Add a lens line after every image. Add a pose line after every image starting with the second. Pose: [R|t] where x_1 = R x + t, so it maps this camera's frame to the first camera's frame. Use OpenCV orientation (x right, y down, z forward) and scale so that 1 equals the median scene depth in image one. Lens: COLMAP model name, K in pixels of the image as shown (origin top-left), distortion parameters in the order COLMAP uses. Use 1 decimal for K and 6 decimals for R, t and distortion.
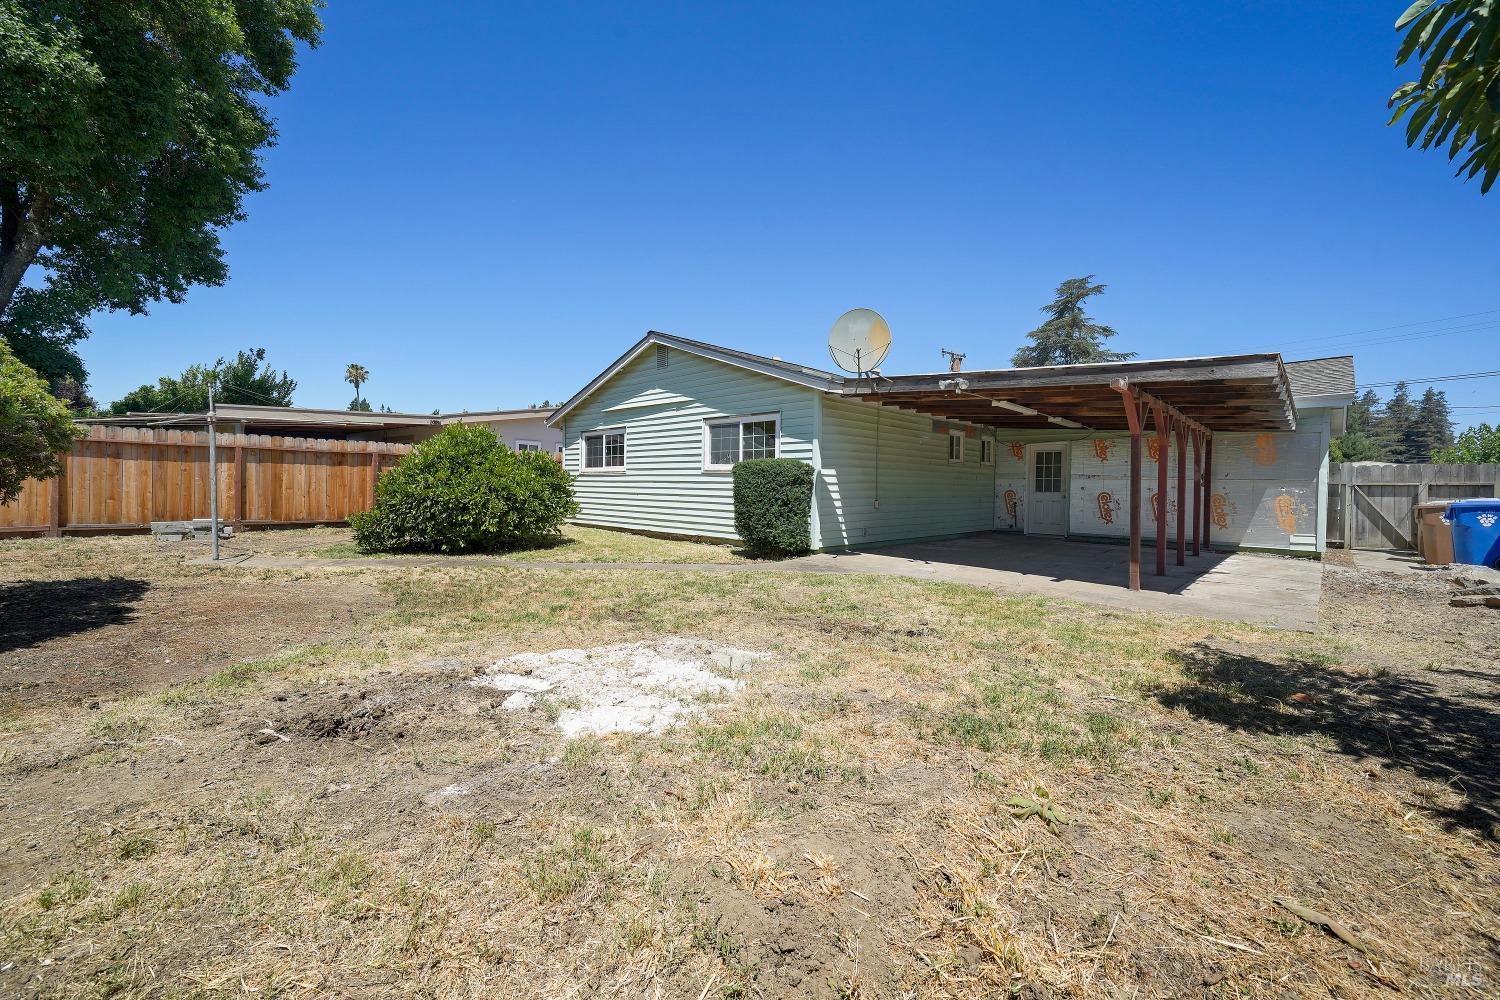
lens RADIAL K [[591.2, 0, 748.4], [0, 591.2, 502.2], [0, 0, 1]] dist [-0.004319, 0.000266]
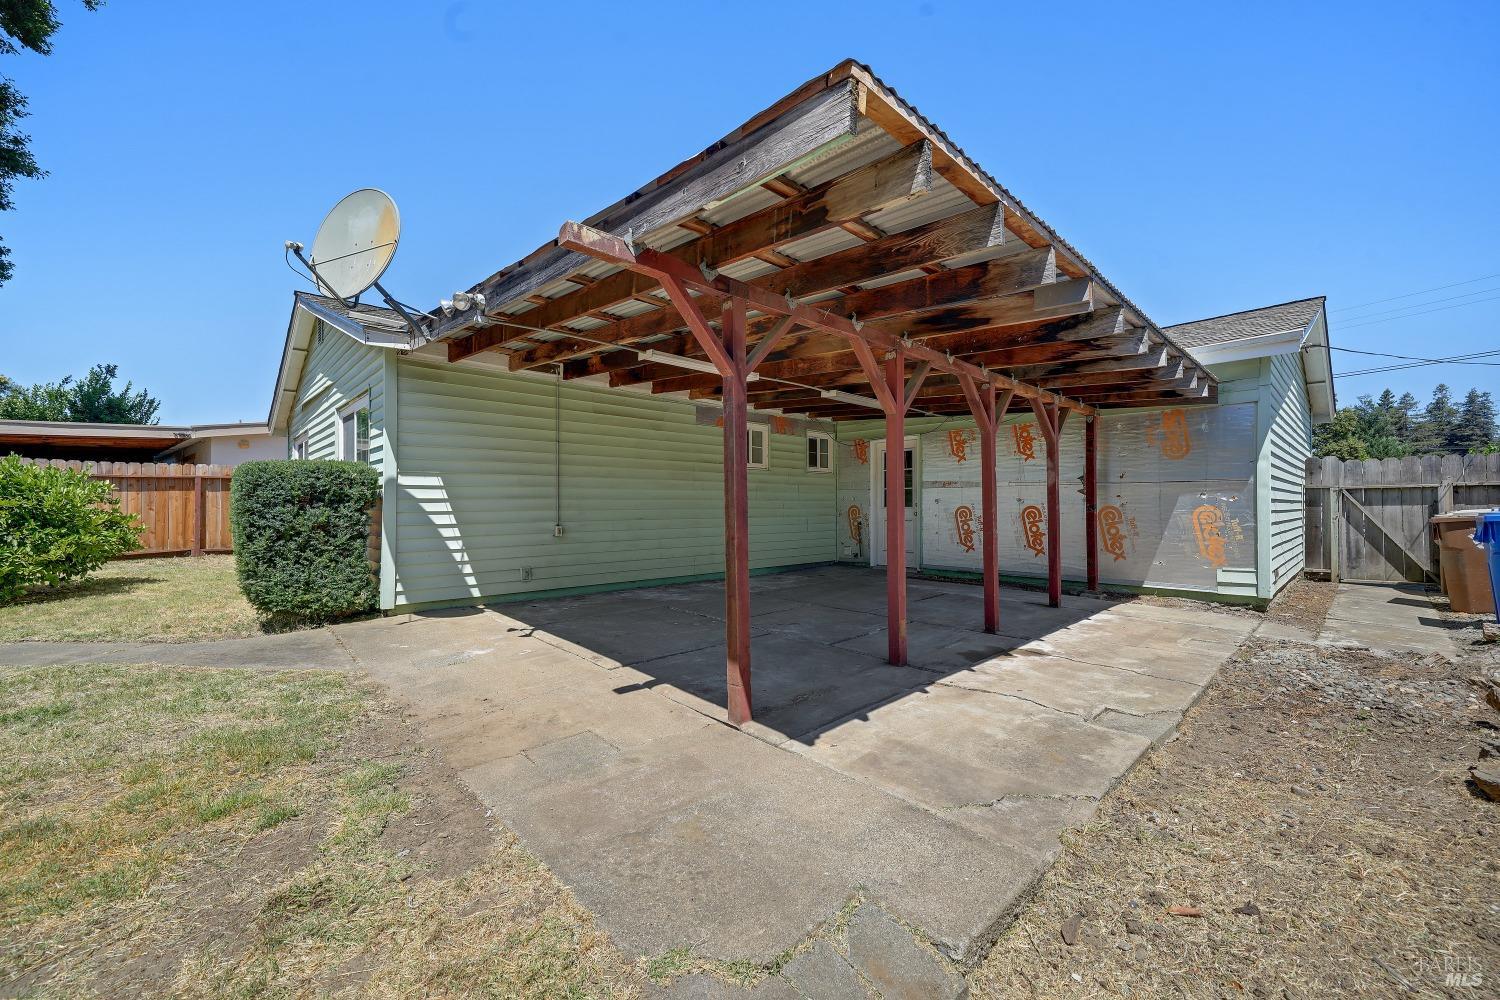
lens RADIAL K [[589.4, 0, 746.0], [0, 589.4, 505.9], [0, 0, 1]] dist [-0.001816, 0.000082]
pose [[0.999170, -0.018152, -0.036455, 0.384174], [0.017107, 0.999440, -0.028767, -0.001575], [0.036956, 0.028120, 0.998921, 0.309234]]
